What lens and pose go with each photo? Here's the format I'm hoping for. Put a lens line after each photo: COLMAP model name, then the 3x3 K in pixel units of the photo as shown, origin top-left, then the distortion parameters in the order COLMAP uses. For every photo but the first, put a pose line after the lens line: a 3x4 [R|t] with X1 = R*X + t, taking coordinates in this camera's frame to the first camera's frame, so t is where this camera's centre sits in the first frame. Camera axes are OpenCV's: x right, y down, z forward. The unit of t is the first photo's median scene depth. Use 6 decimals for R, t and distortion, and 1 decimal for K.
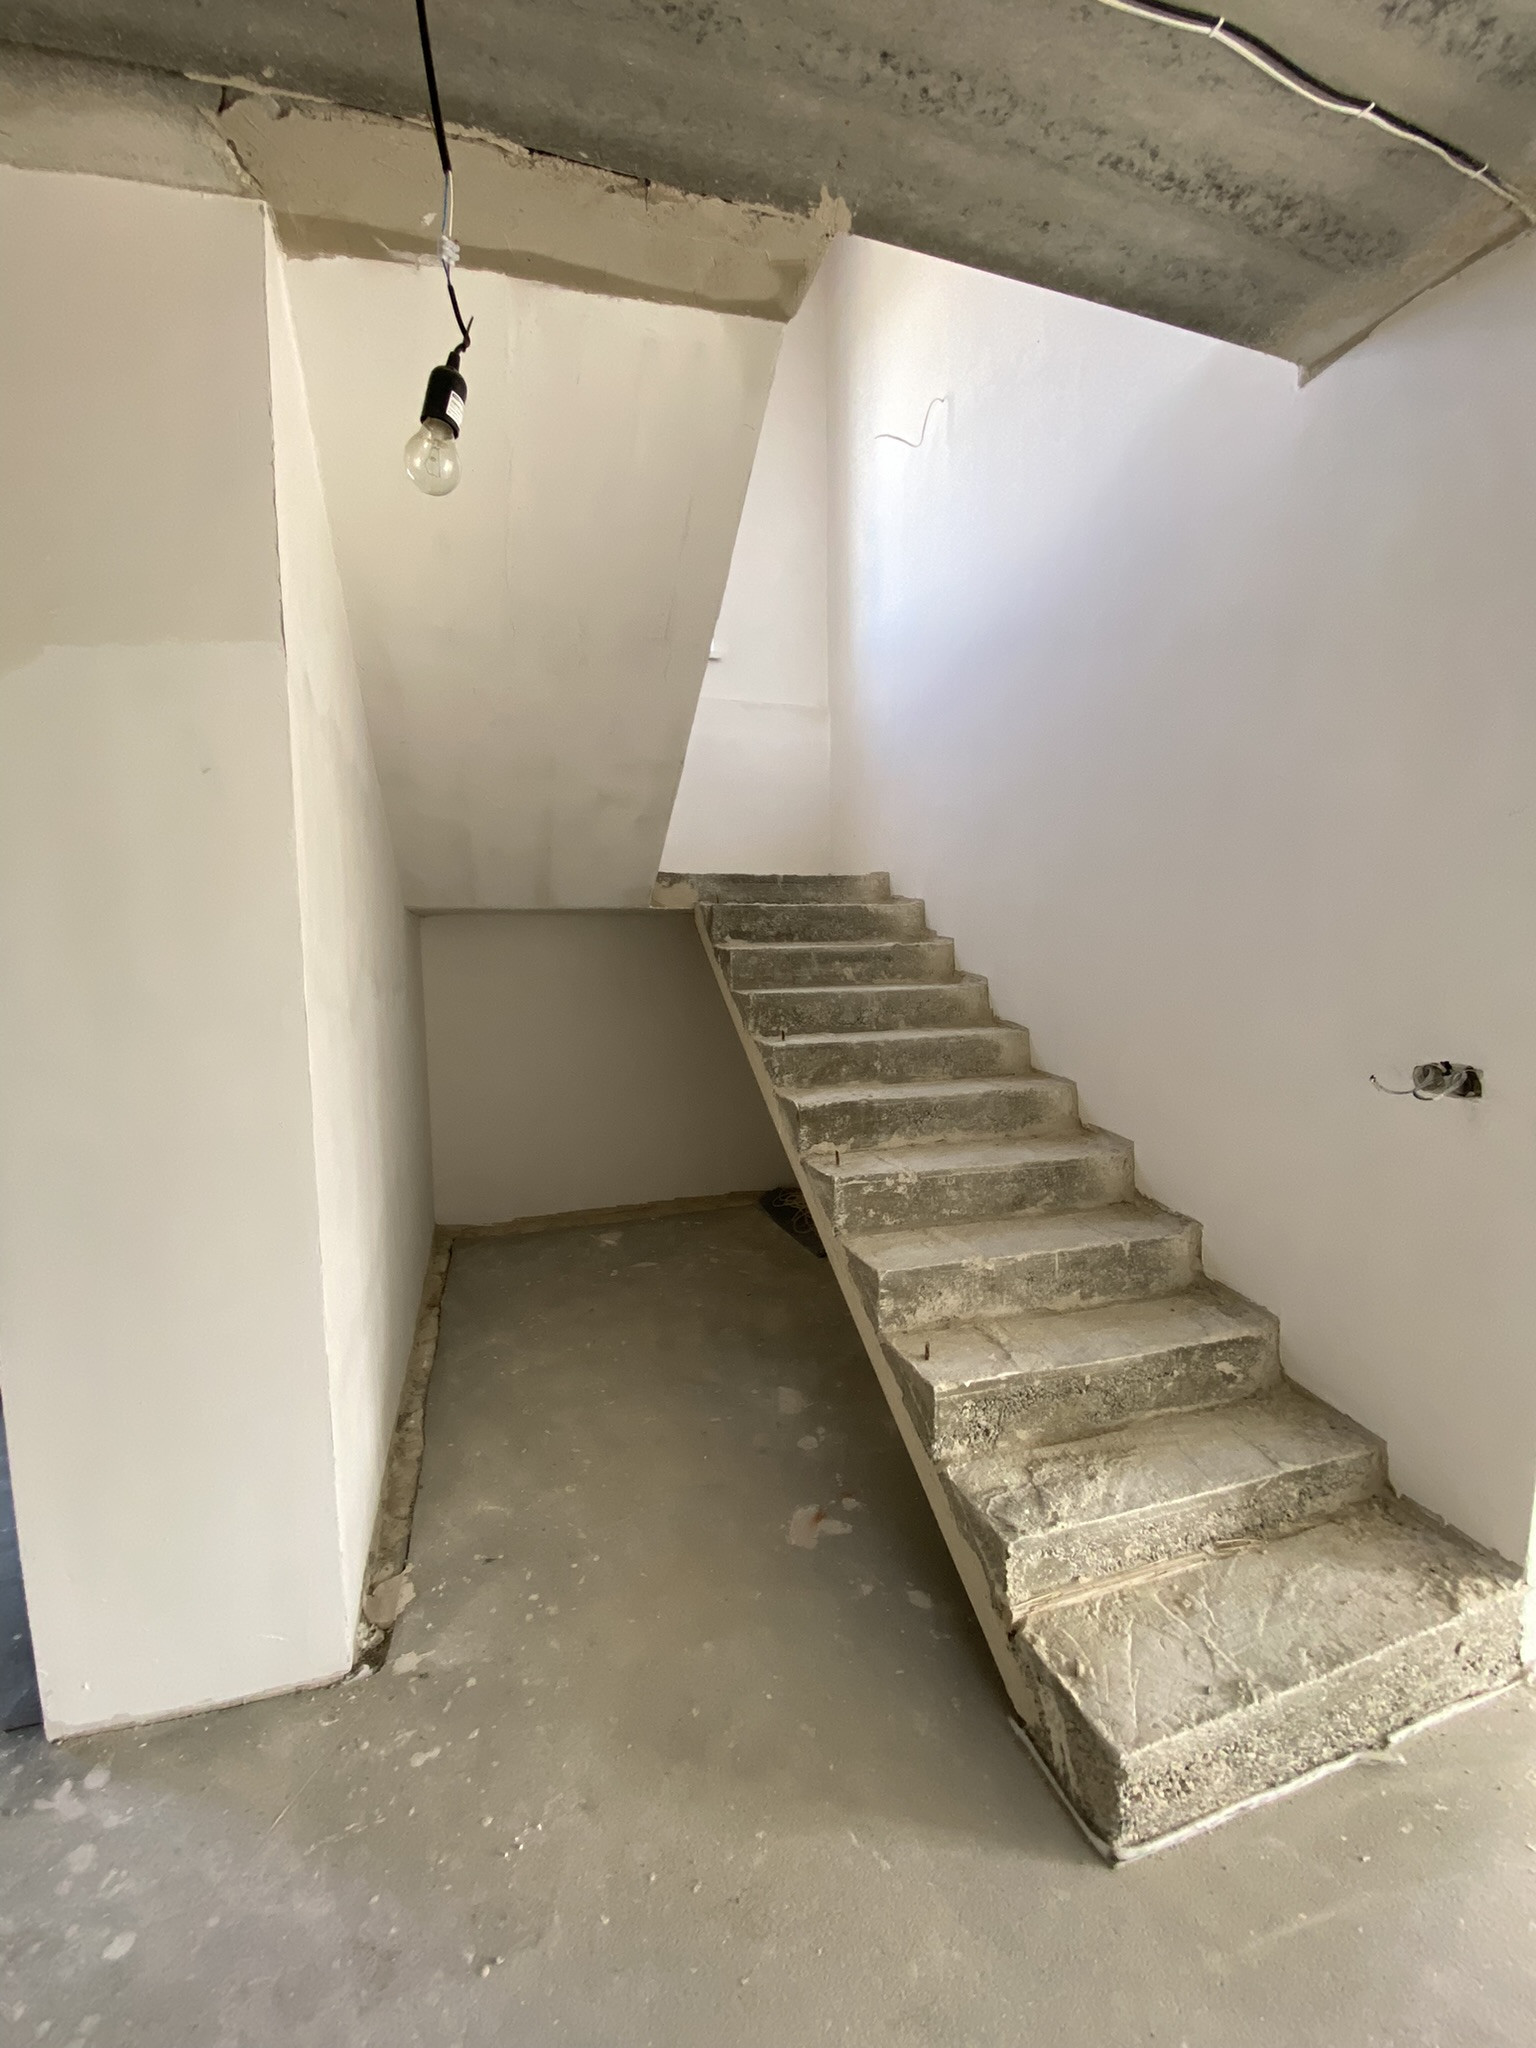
lens RADIAL K [[827.0, 0, 766.1], [0, 827.0, 982.5], [0, 0, 1]] dist [0.000664, -0.011341]
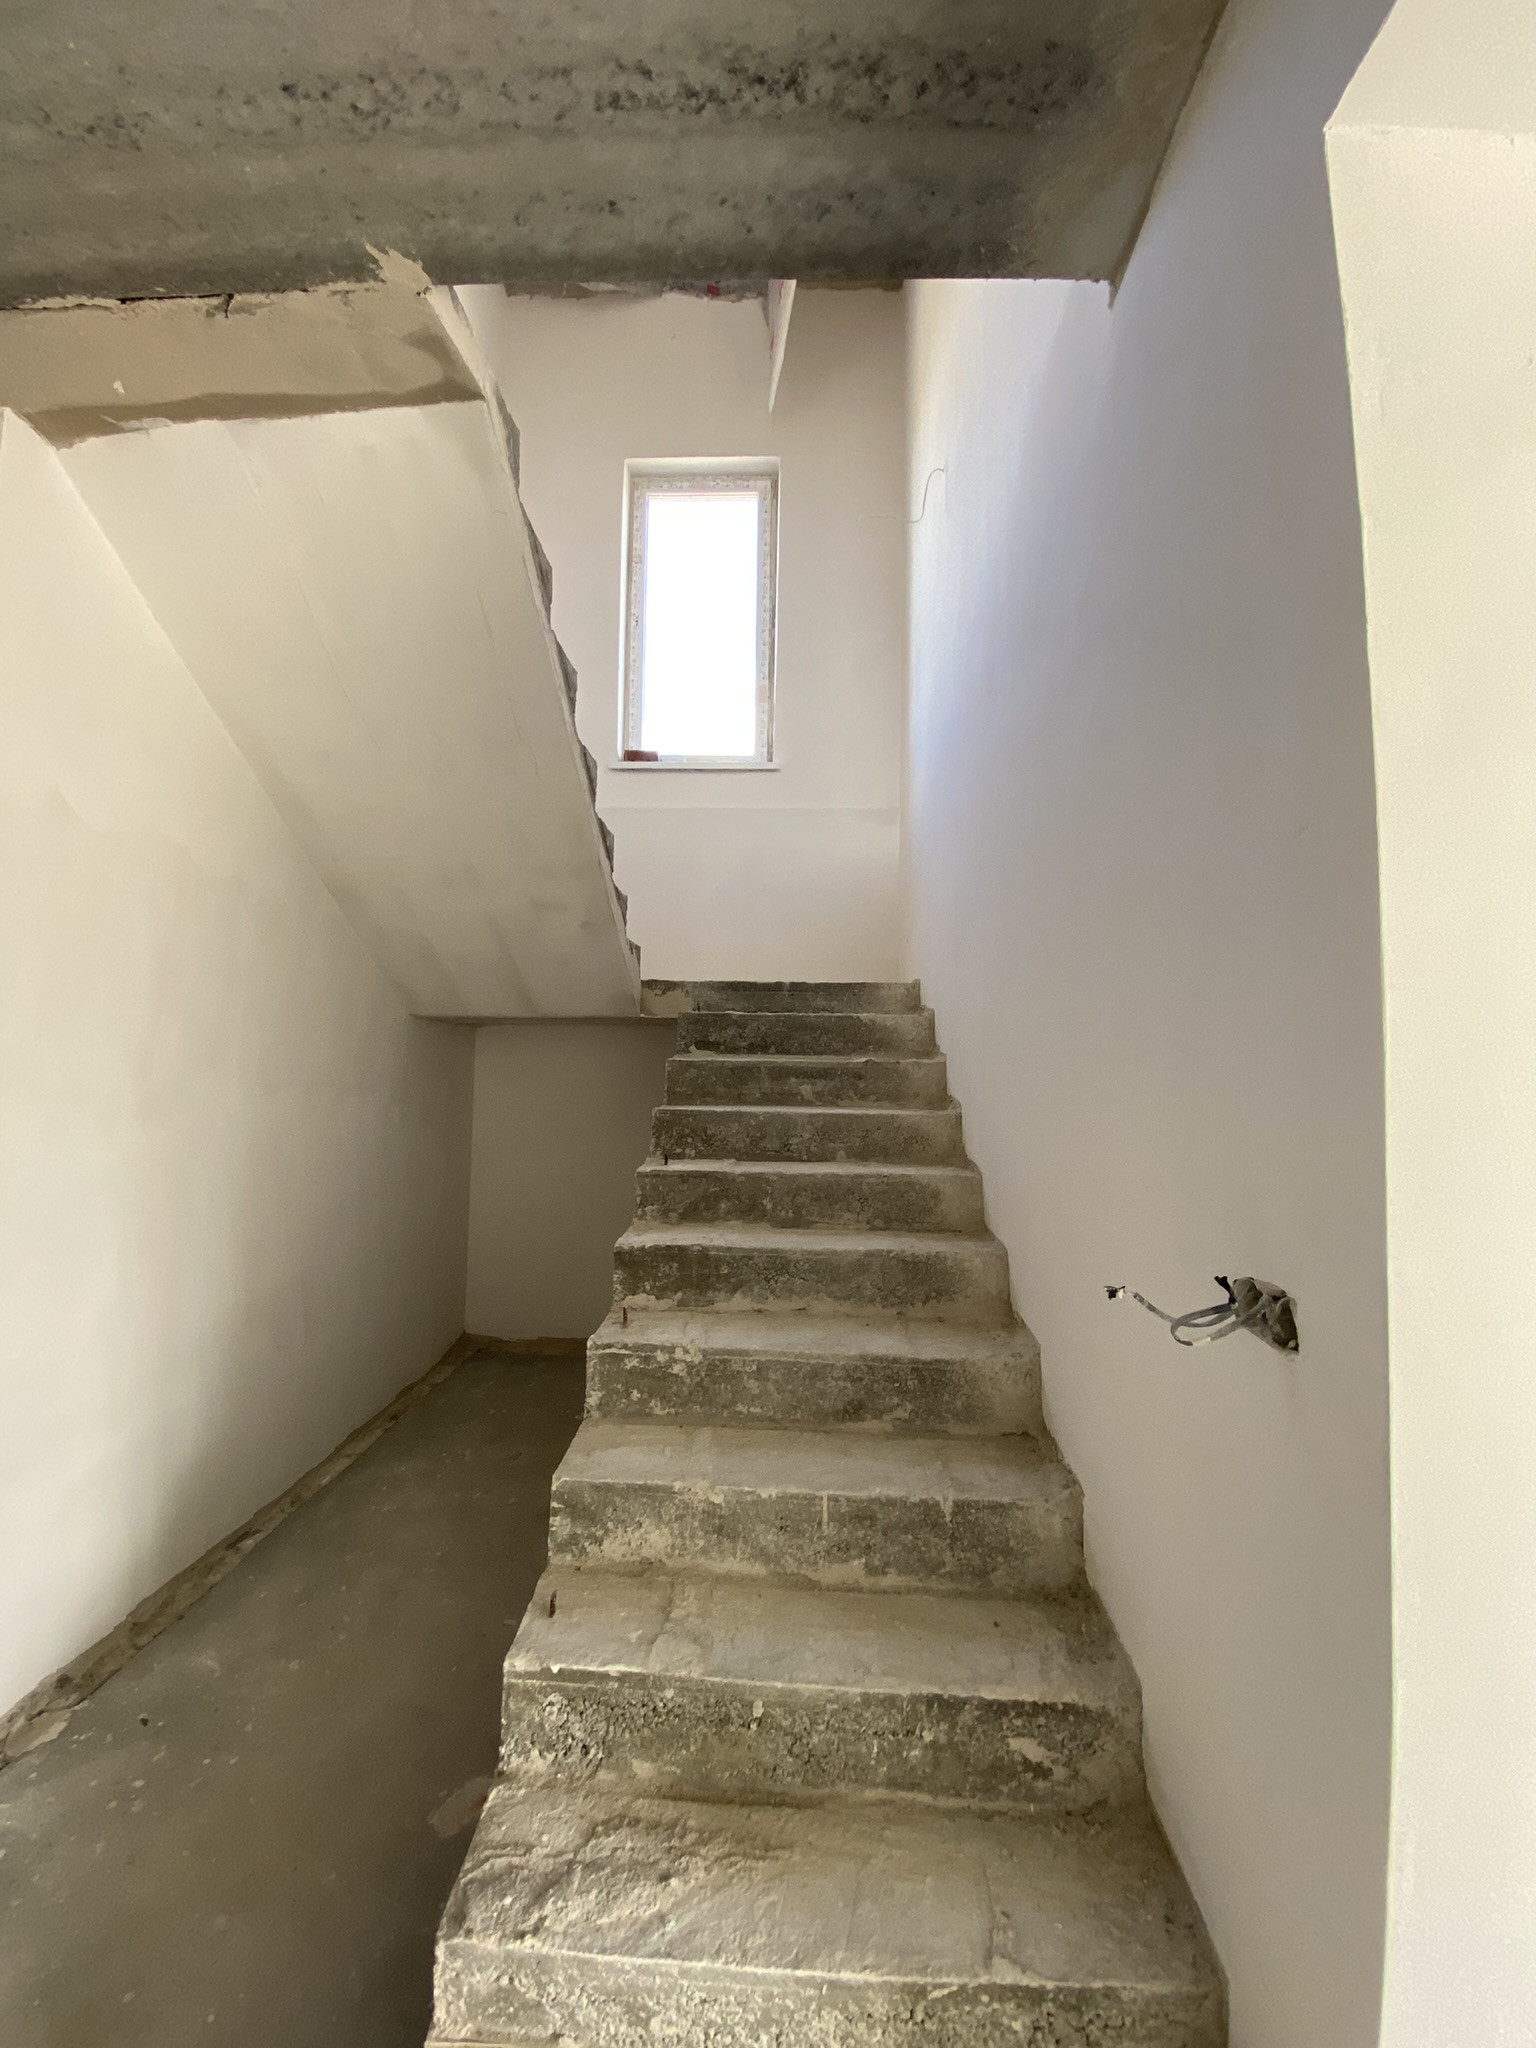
lens RADIAL K [[827.0, 0, 766.1], [0, 827.0, 982.5], [0, 0, 1]] dist [0.000664, -0.011341]
pose [[0.939296, -0.008994, -0.342990, 0.562510], [-0.039496, 0.990177, -0.134127, -0.010881], [0.340828, 0.139532, 0.929714, 0.270872]]
